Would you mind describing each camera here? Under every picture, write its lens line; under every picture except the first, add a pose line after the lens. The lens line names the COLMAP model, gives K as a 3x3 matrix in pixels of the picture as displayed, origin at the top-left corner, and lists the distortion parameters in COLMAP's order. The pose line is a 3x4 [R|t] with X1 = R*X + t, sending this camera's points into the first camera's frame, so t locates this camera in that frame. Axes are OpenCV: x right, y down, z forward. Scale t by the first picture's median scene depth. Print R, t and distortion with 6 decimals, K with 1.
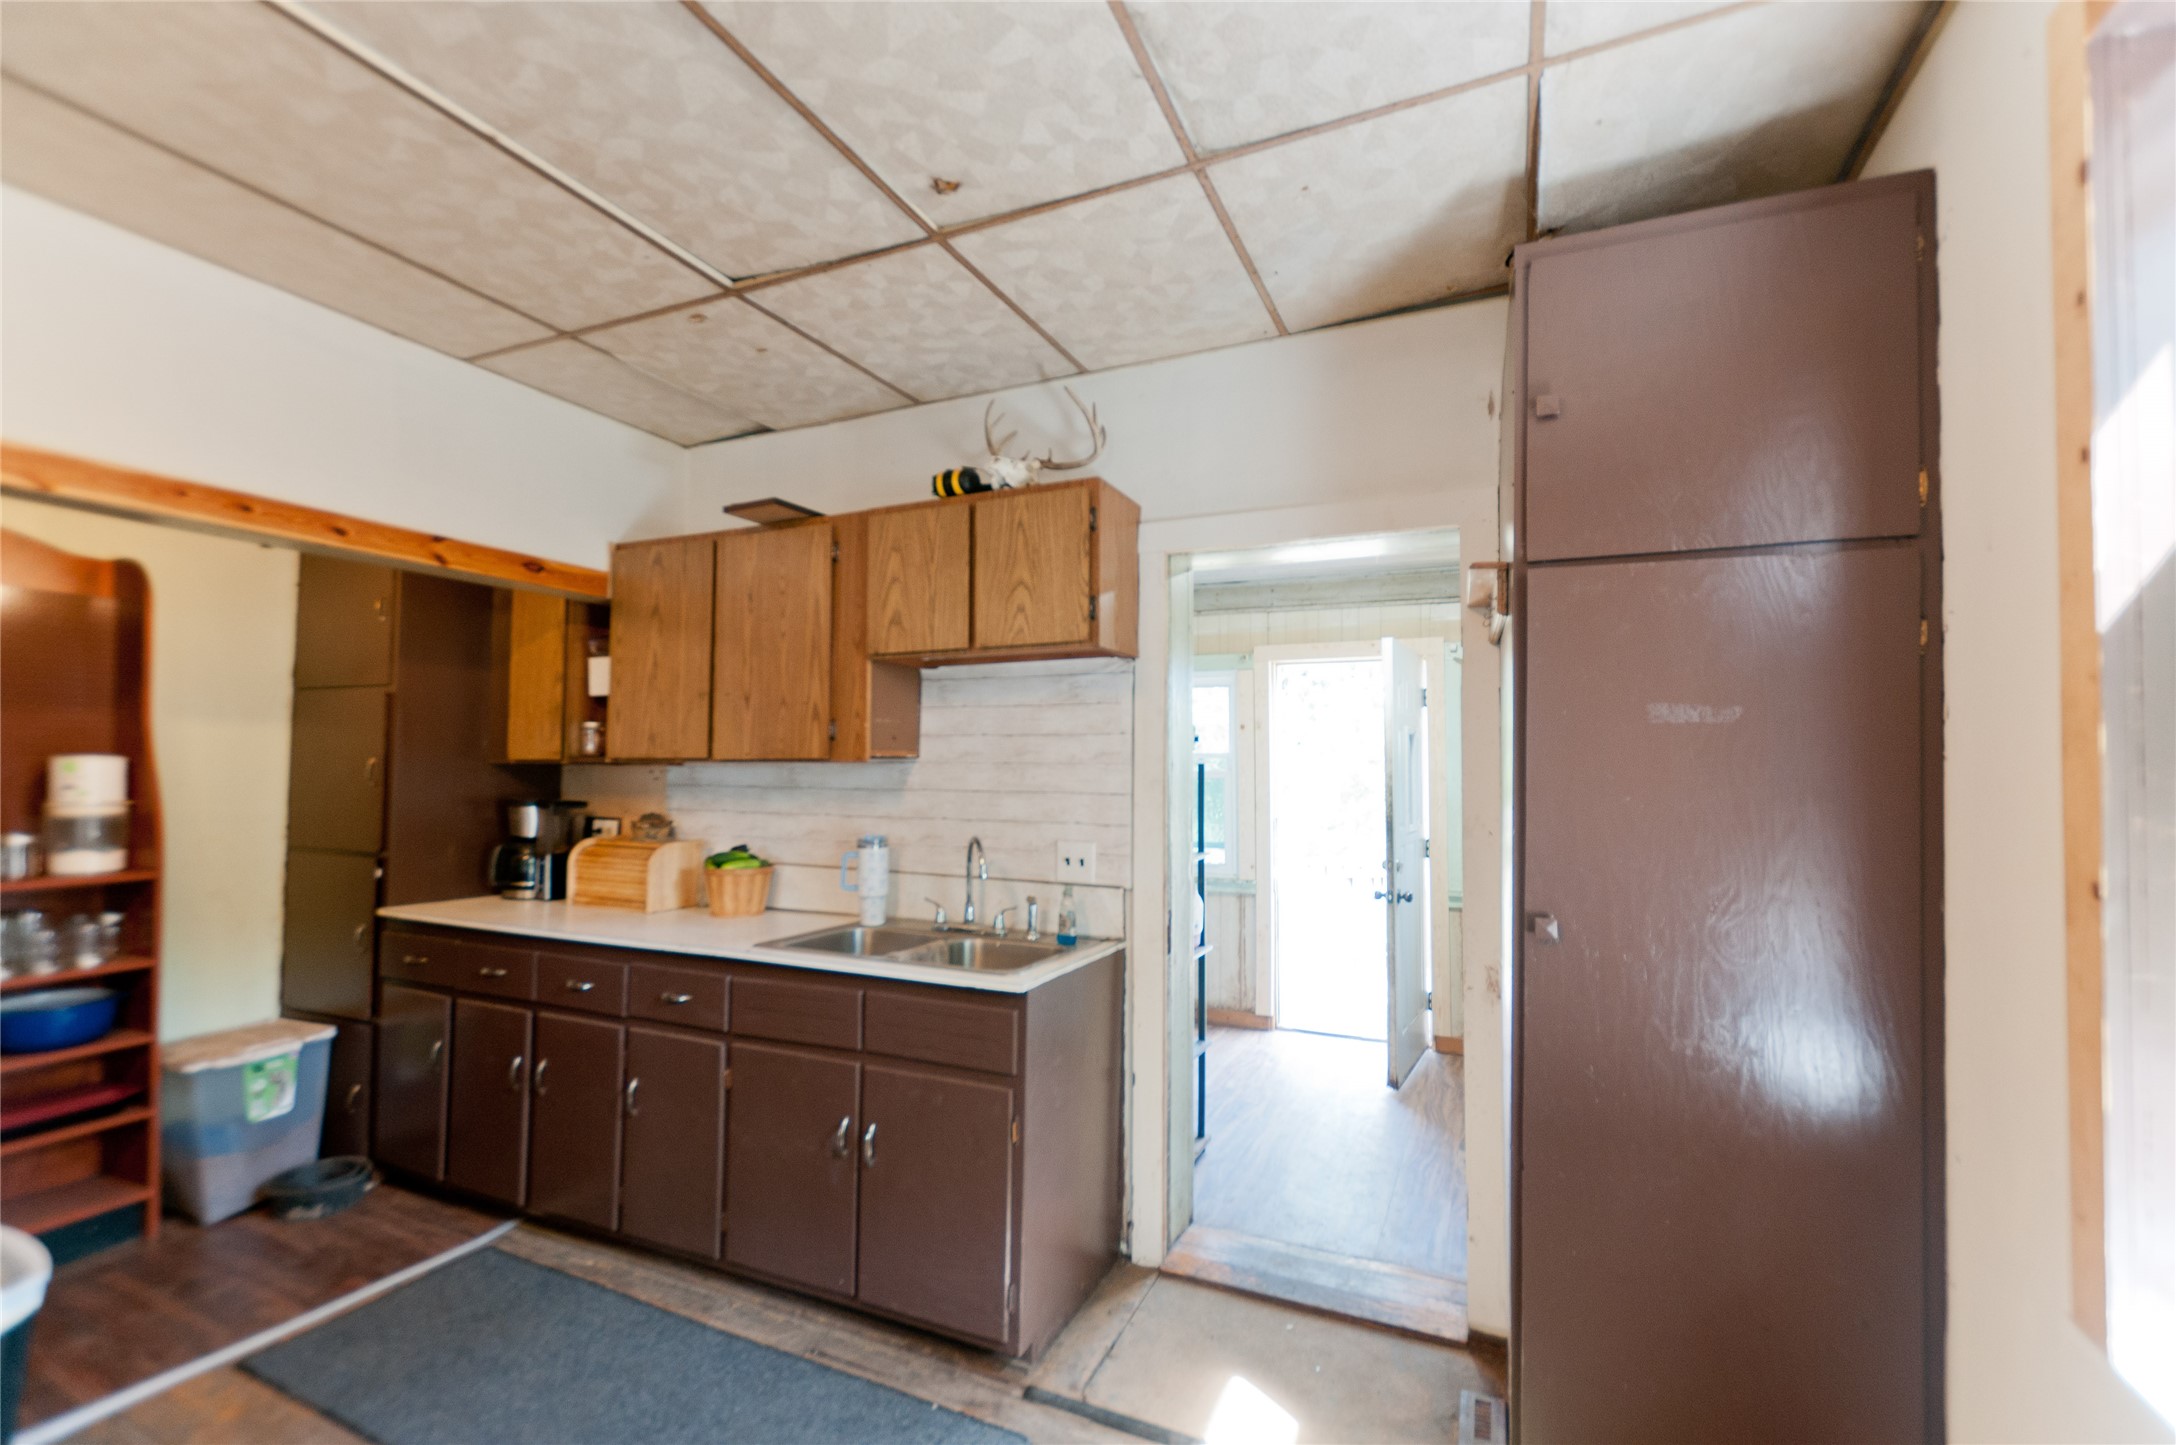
lens RADIAL K [[933.9, 0, 1084.4], [0, 933.9, 744.1], [0, 0, 1]] dist [0.001070, -0.000089]
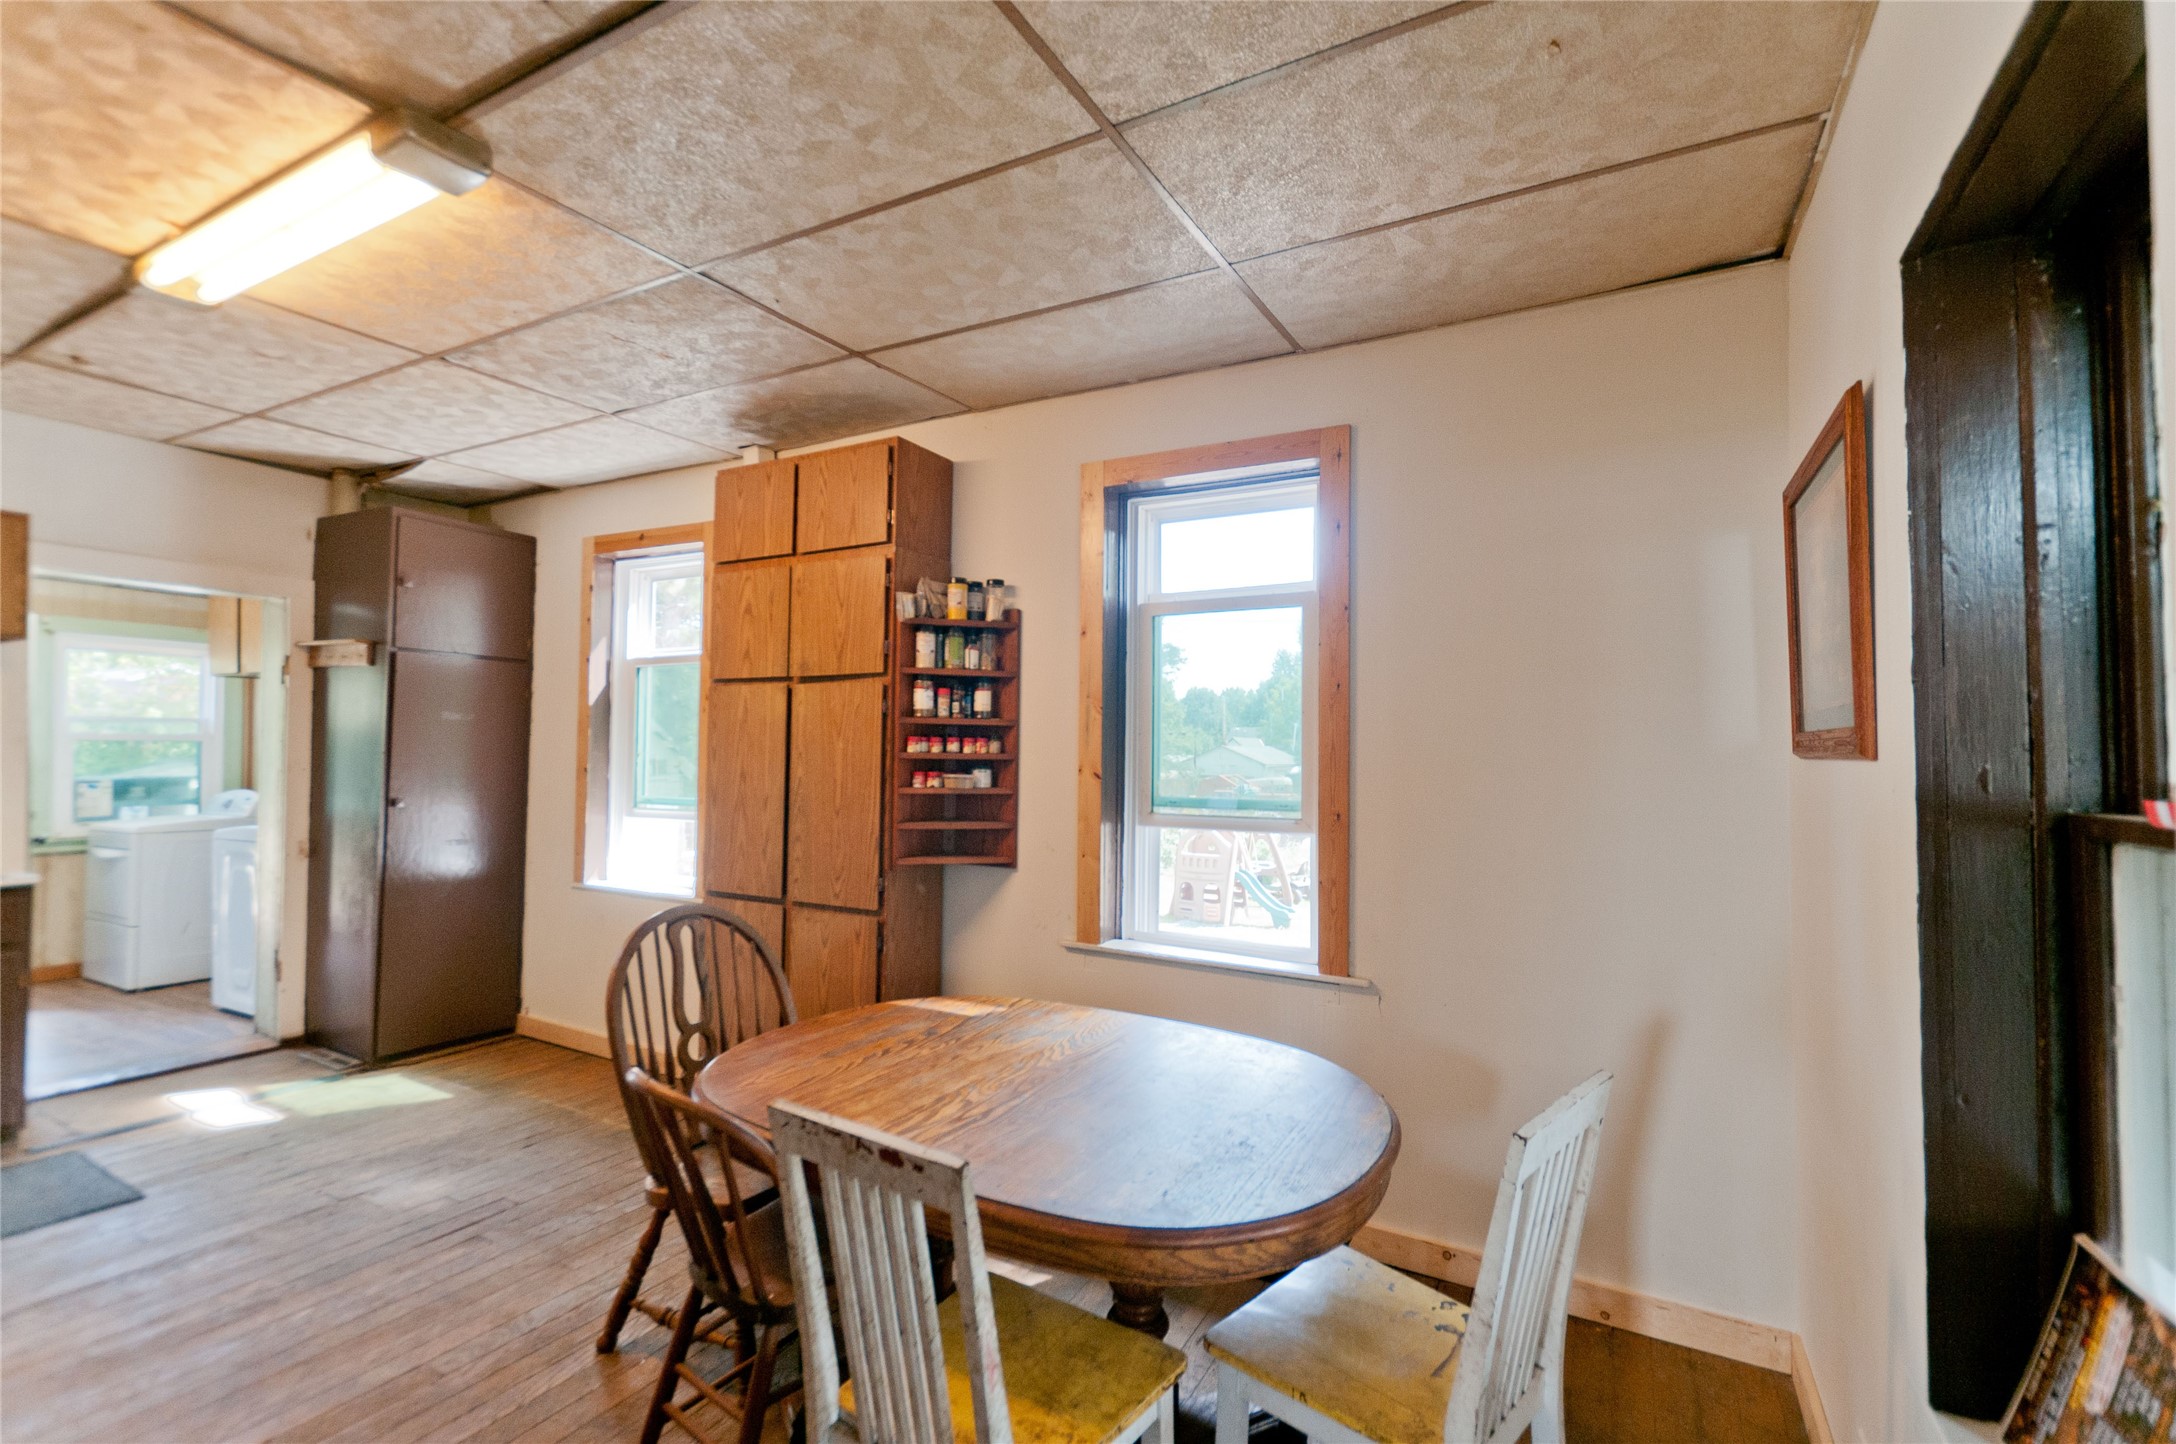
lens RADIAL K [[955.8, 0, 1107.9], [0, 955.8, 740.9], [0, 0, 1]] dist [0.000780, 0.000031]
pose [[0.062751, 0.009811, 0.997981, -1.087980], [-0.043680, 0.999021, -0.007075, -0.013875], [-0.997073, -0.043148, 0.063118, -0.562605]]
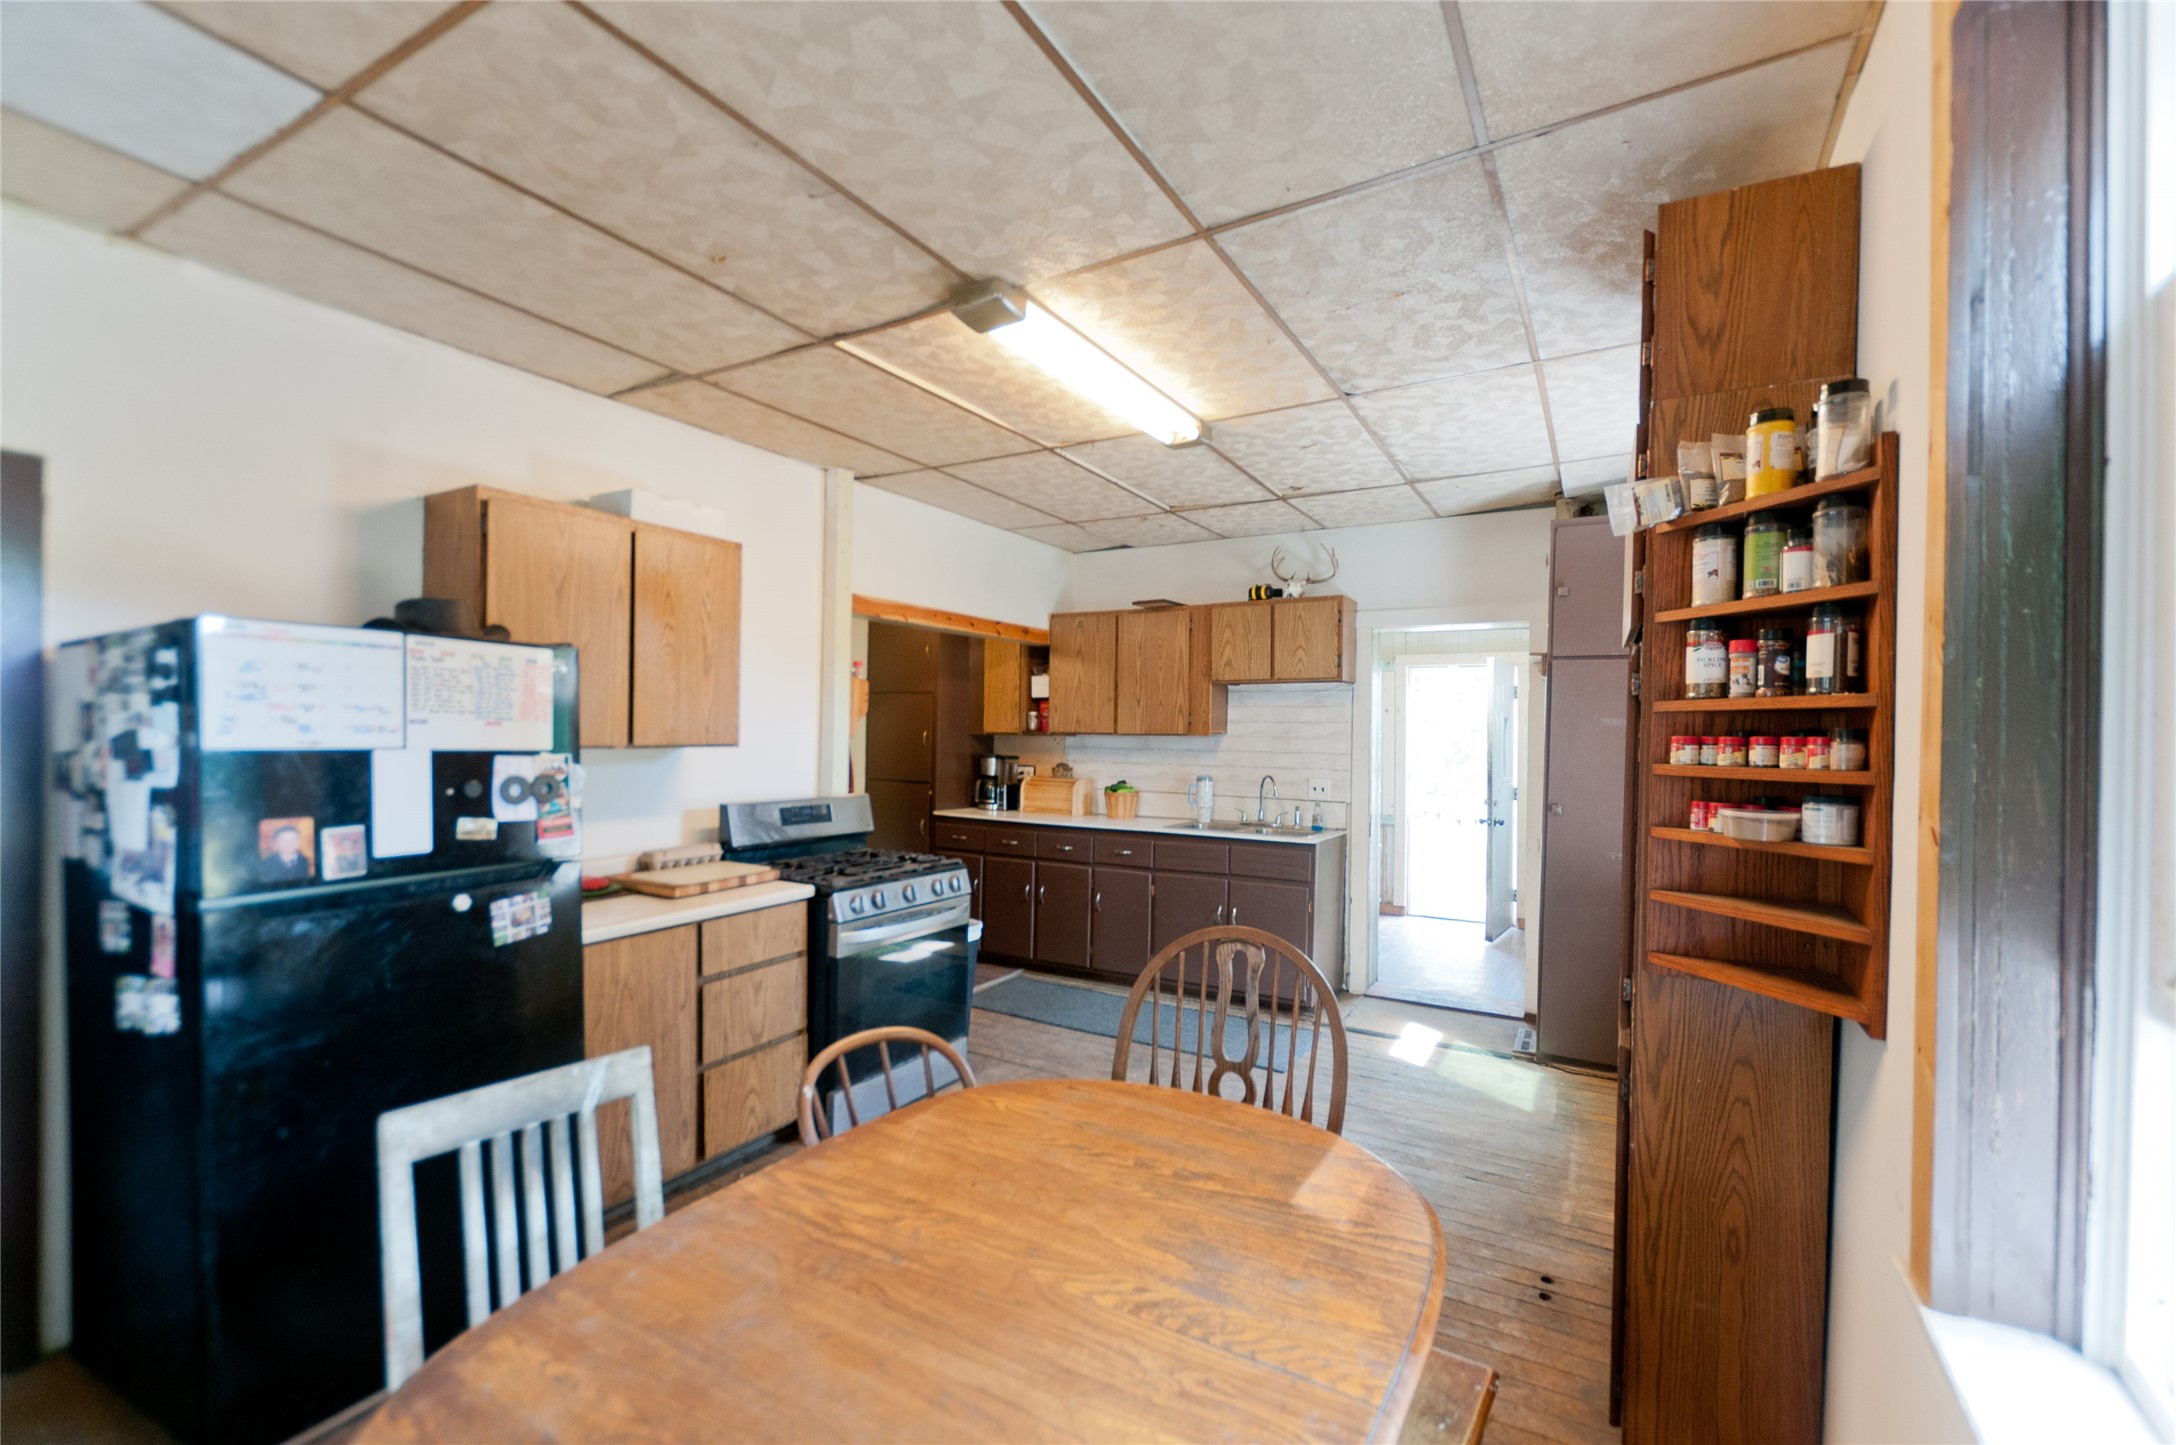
lens RADIAL K [[933.9, 0, 1084.4], [0, 933.9, 744.1], [0, 0, 1]] dist [0.001070, -0.000089]
pose [[0.995505, 0.008655, -0.094318, -0.294483], [-0.005244, 0.999325, 0.036359, -0.031653], [0.094569, -0.035701, 0.994878, -0.900402]]
